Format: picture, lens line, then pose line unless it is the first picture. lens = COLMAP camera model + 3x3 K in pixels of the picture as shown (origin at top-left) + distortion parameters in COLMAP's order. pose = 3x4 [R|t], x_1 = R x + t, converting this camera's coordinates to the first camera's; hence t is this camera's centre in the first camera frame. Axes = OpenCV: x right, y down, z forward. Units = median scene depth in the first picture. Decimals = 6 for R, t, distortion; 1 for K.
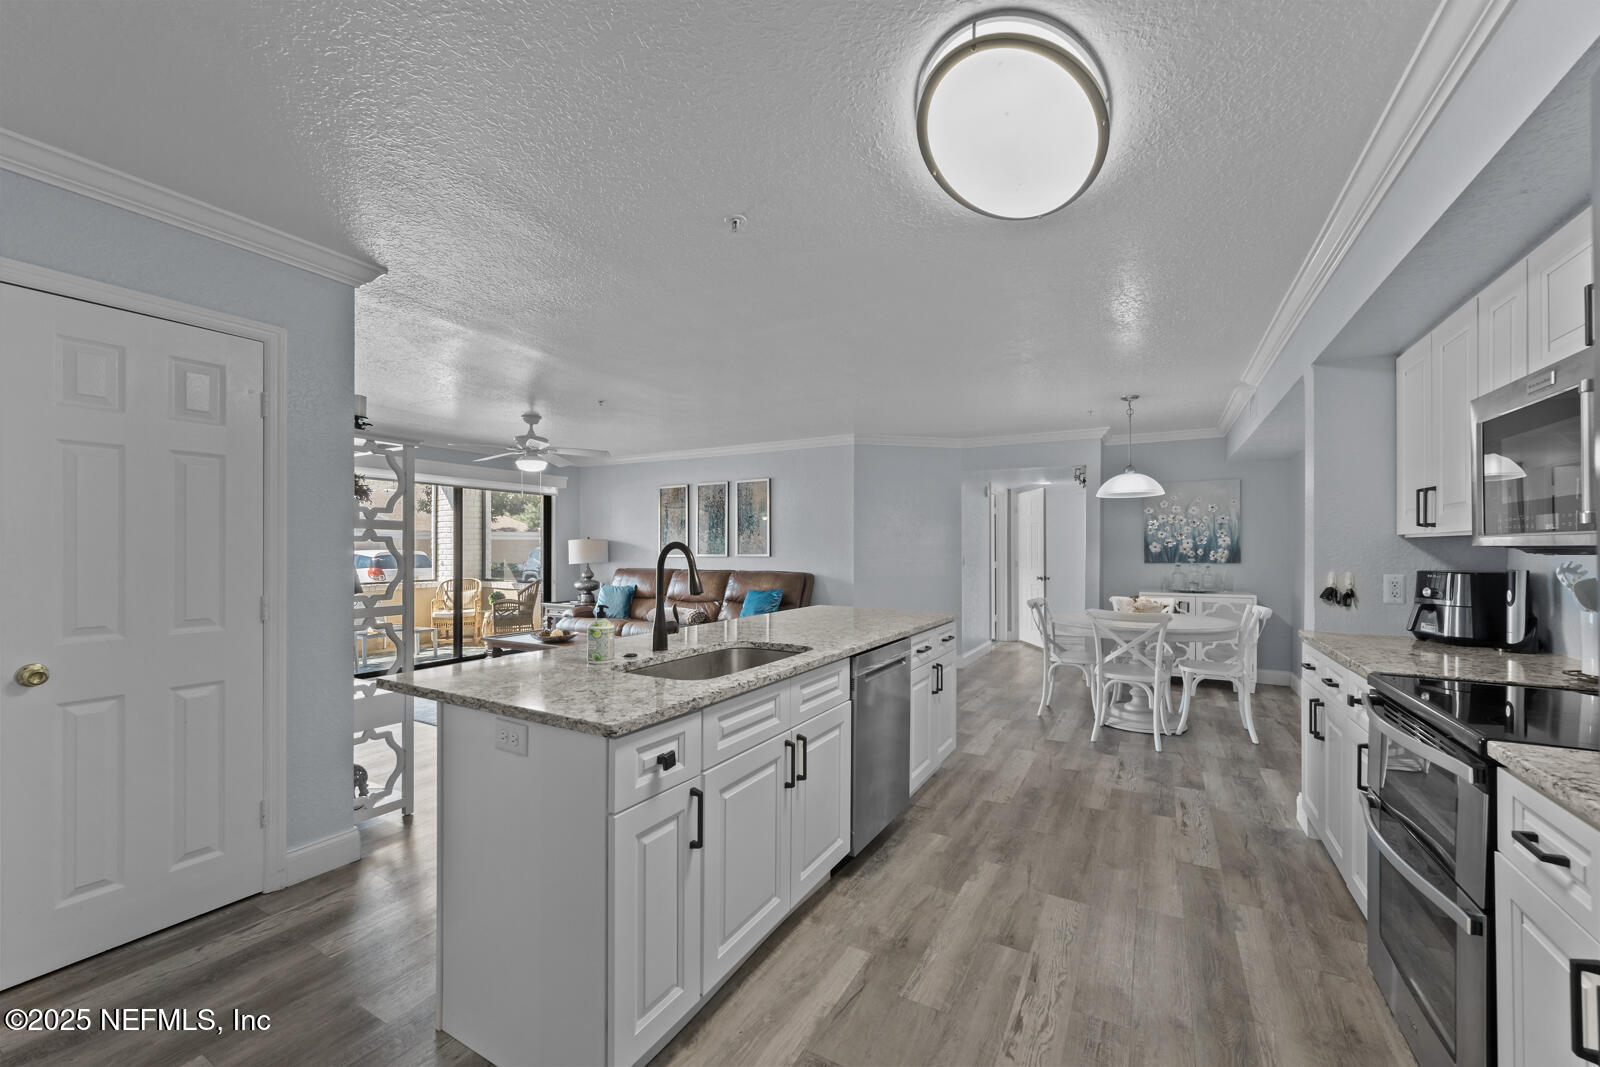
lens RADIAL K [[637.2, 0, 793.1], [0, 637.2, 551.2], [0, 0, 1]] dist [-0.003076, 0.000319]
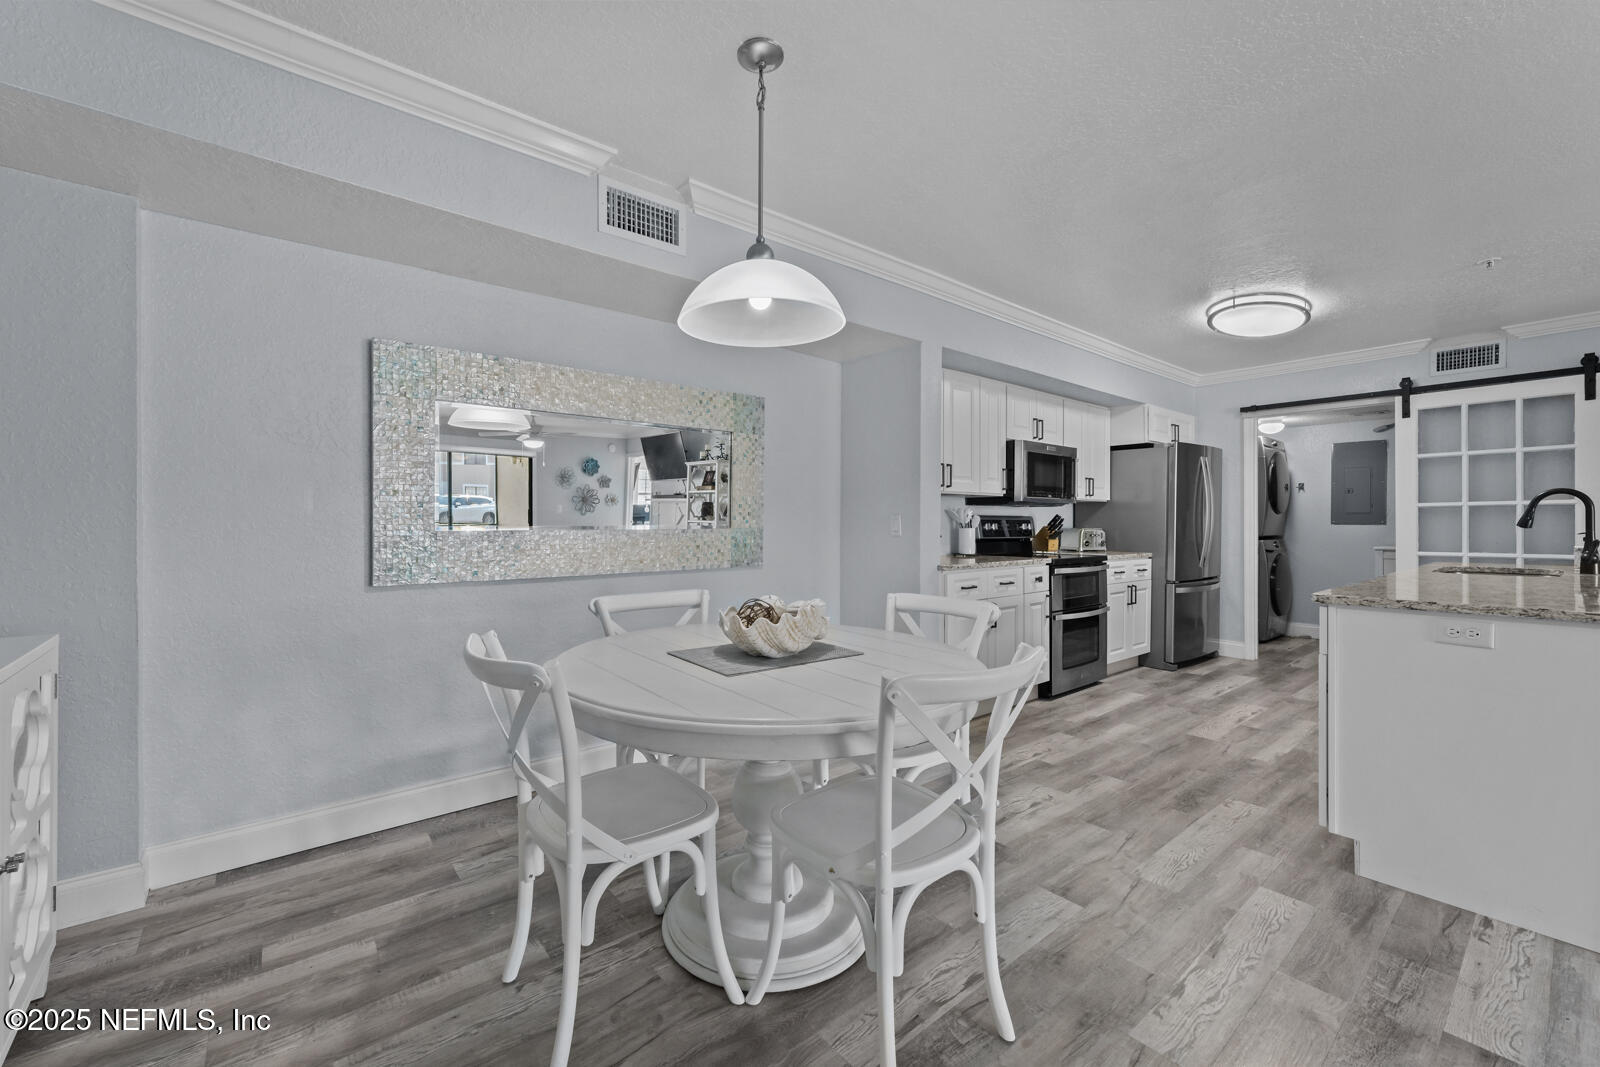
lens RADIAL K [[637.2, 0, 767.8], [0, 637.2, 524.8], [0, 0, 1]] dist [-0.003076, 0.000319]
pose [[-0.922668, -0.001618, 0.385592, 0.299762], [0.002399, 0.999948, 0.009938, 0.016120], [-0.385587, 0.010095, -0.922616, 1.040759]]
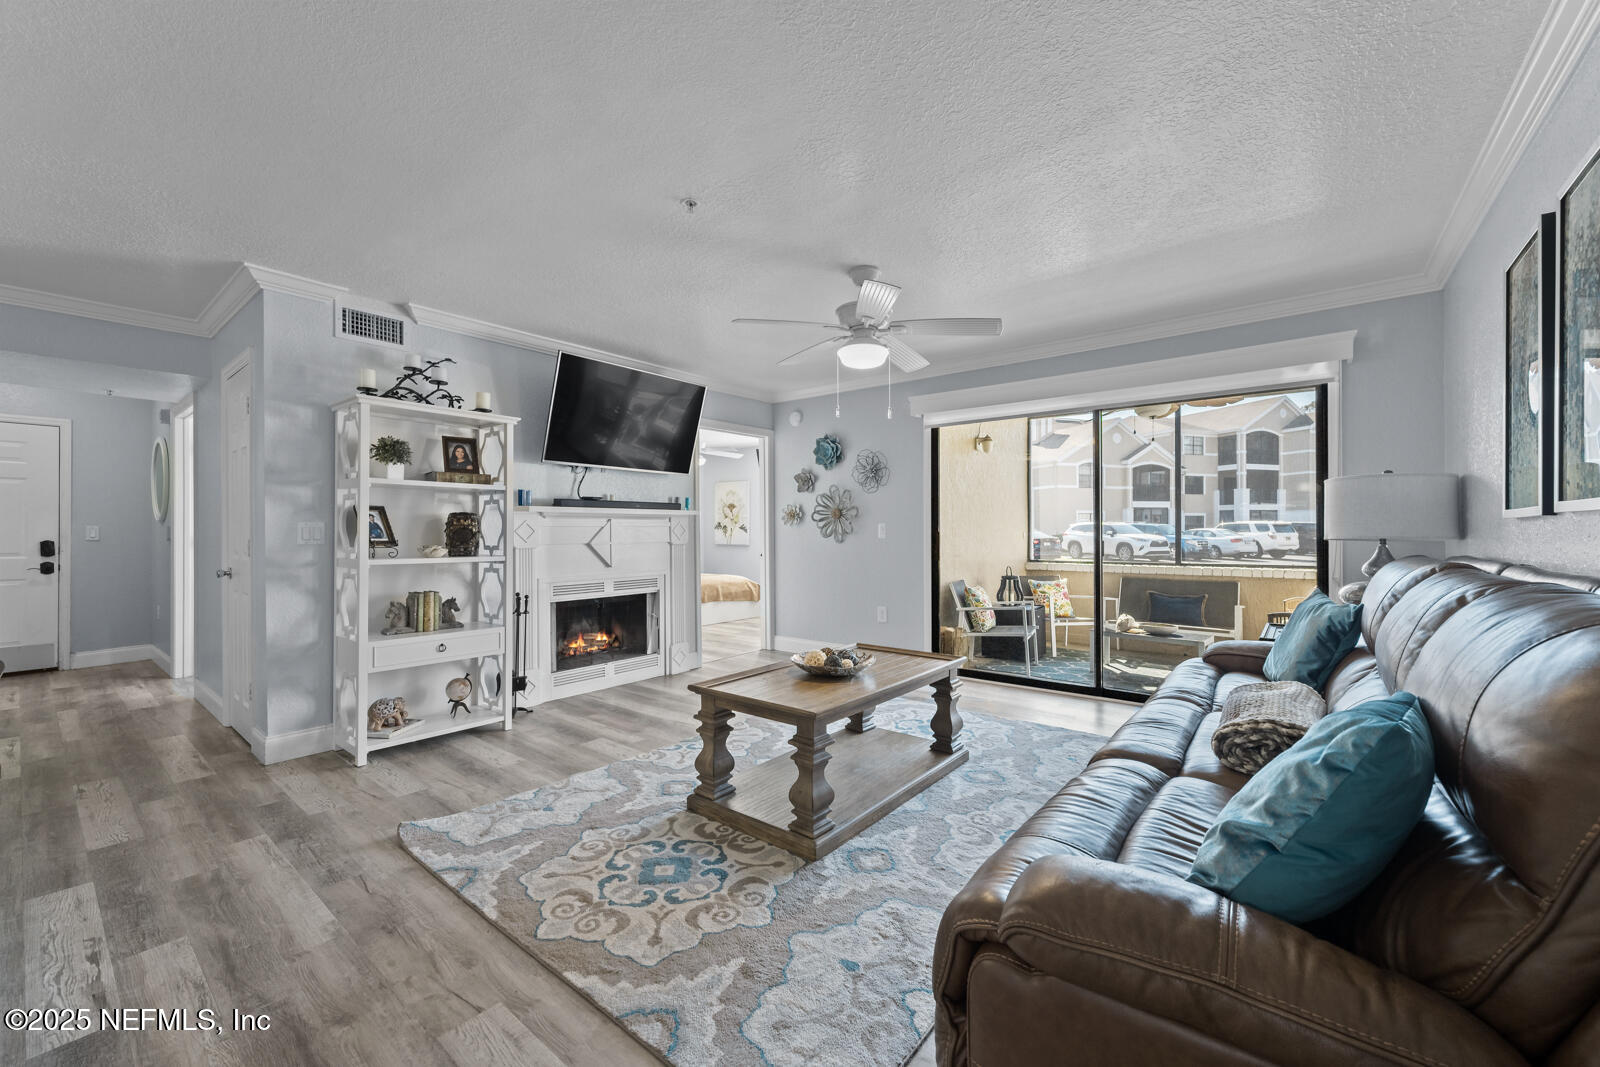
lens RADIAL K [[637.2, 0, 813.6], [0, 637.2, 529.7], [0, 0, 1]] dist [-0.003076, 0.000319]
pose [[-0.153907, -0.001796, -0.988084, 0.140550], [-0.001507, 0.999998, -0.001583, 0.018739], [0.988084, 0.001246, -0.153909, 0.928422]]
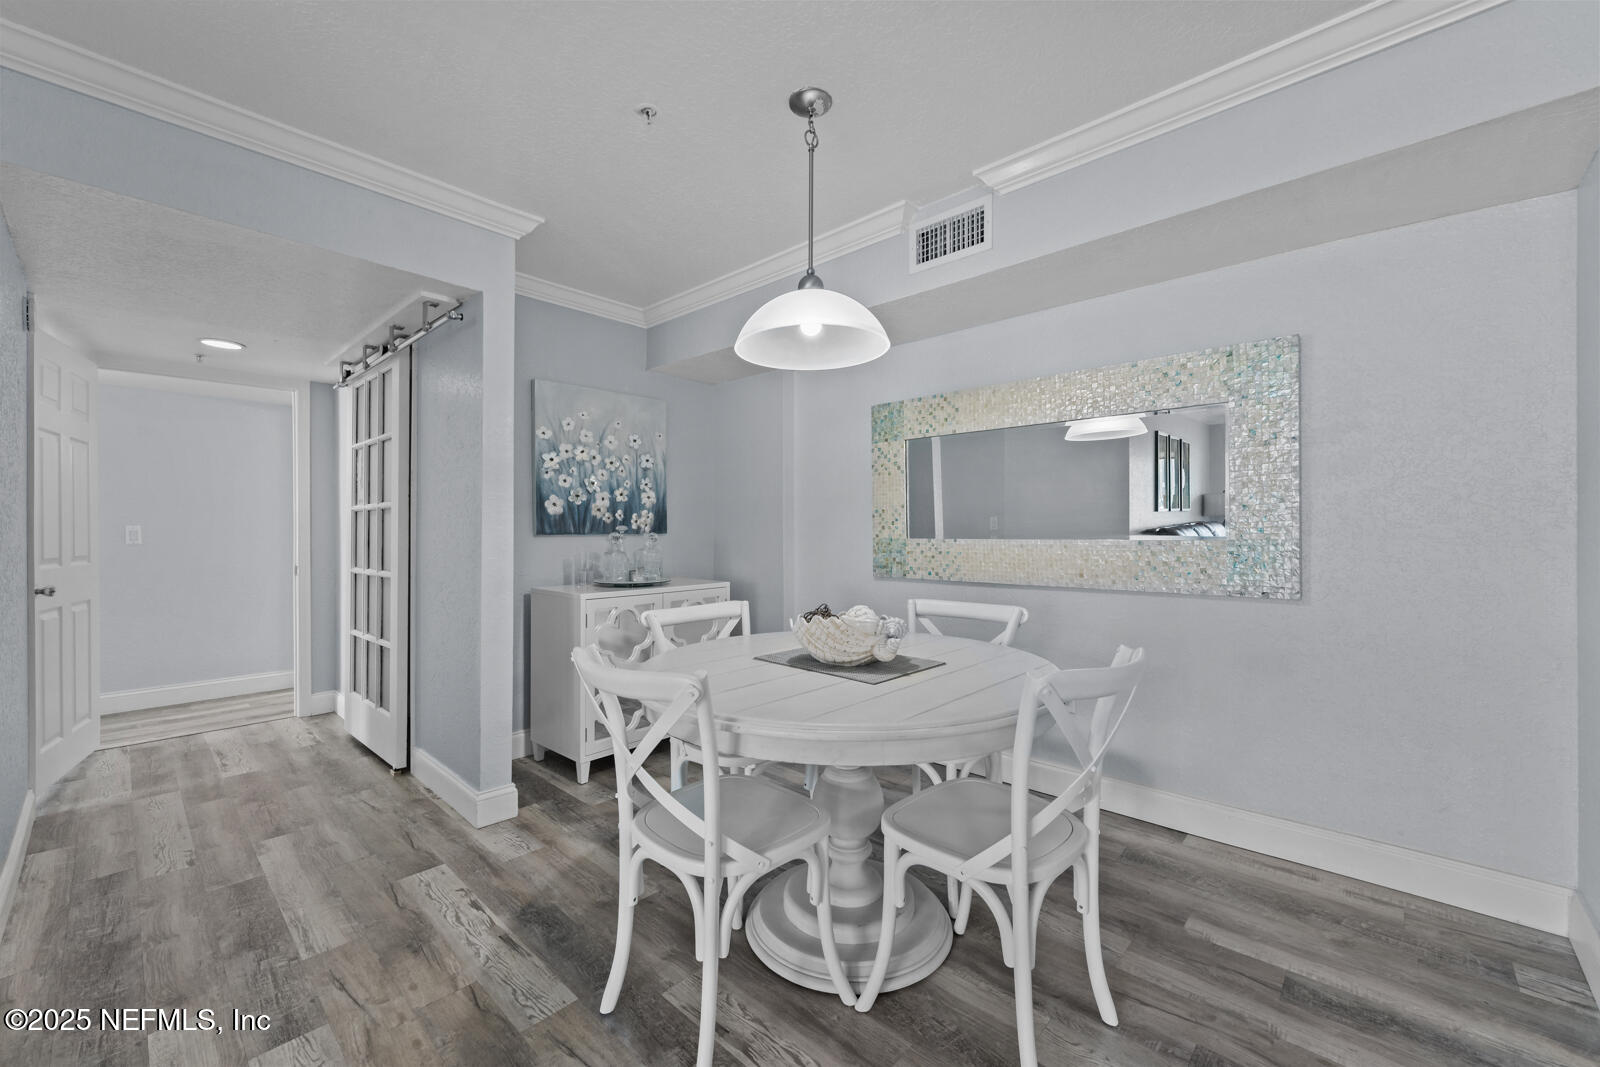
lens RADIAL K [[637.2, 0, 800.4], [0, 637.2, 537.6], [0, 0, 1]] dist [-0.003076, 0.000319]
pose [[0.234151, -0.009442, 0.972154, 0.109733], [0.006360, 0.999946, 0.008180, 0.018772], [-0.972179, 0.004267, 0.234198, 0.714050]]
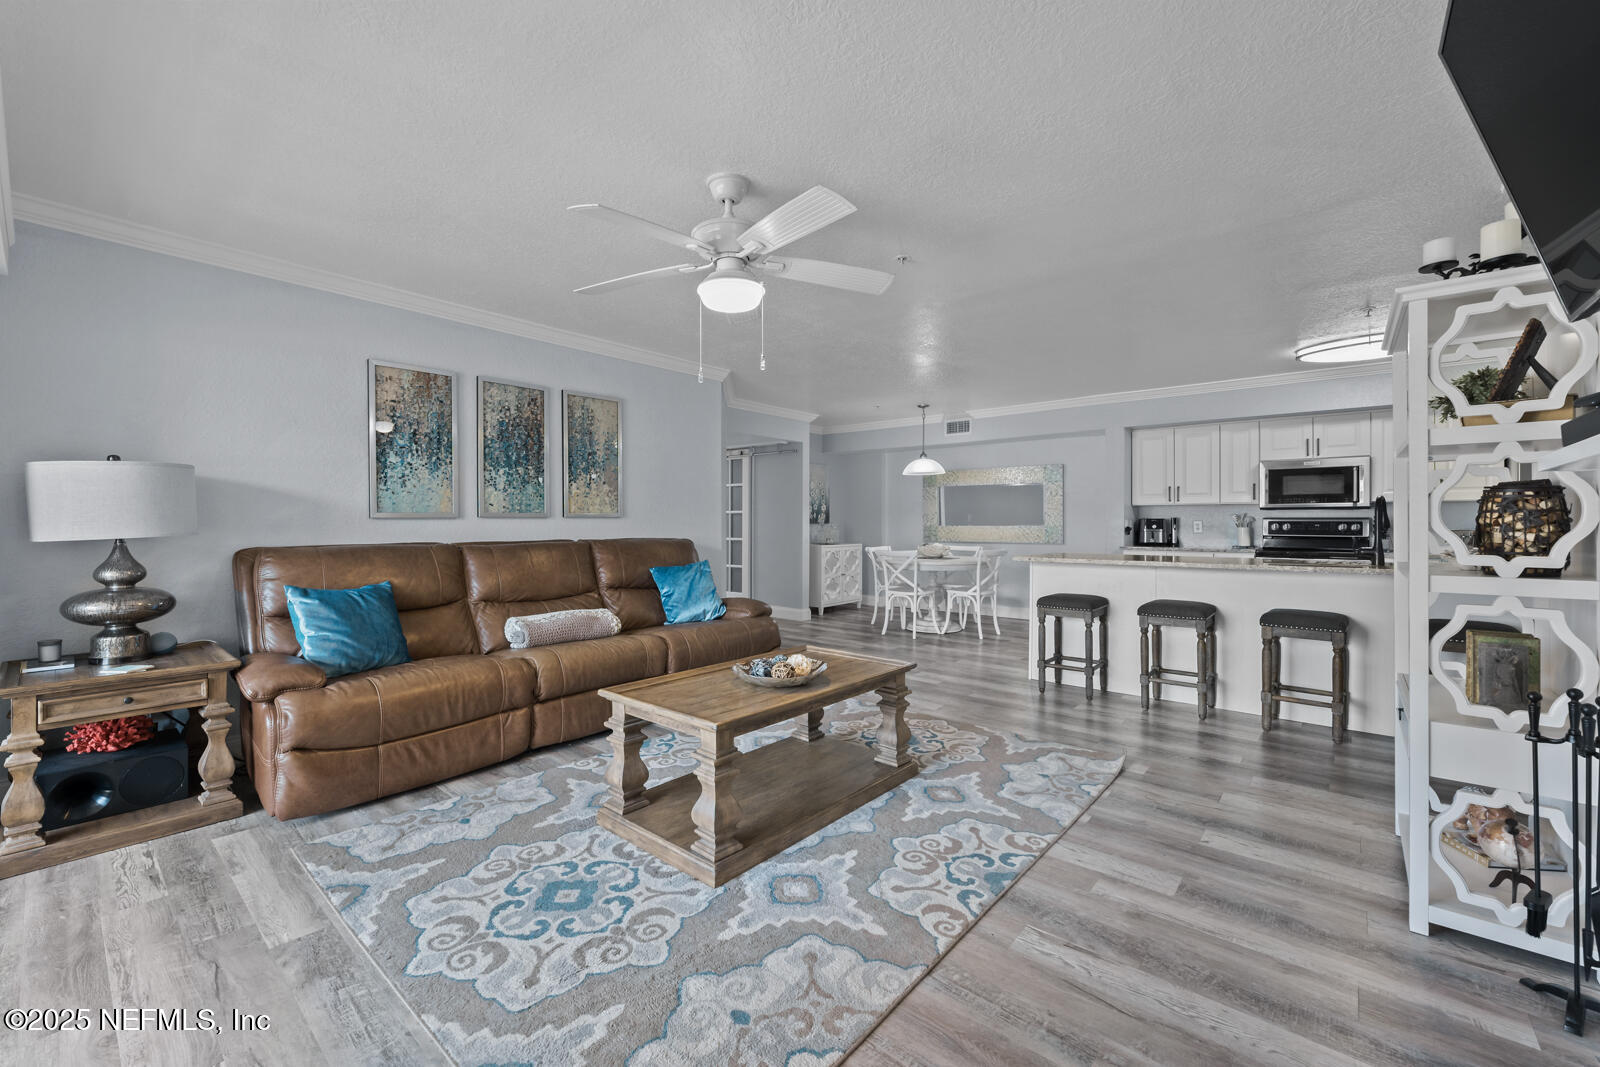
lens RADIAL K [[637.2, 0, 804.8], [0, 637.2, 528.3], [0, 0, 1]] dist [-0.003076, 0.000319]
pose [[0.189694, -0.008853, 0.981803, -0.738048], [0.005004, 0.999955, 0.008050, 0.017499], [-0.981830, 0.003386, 0.189730, 0.773360]]
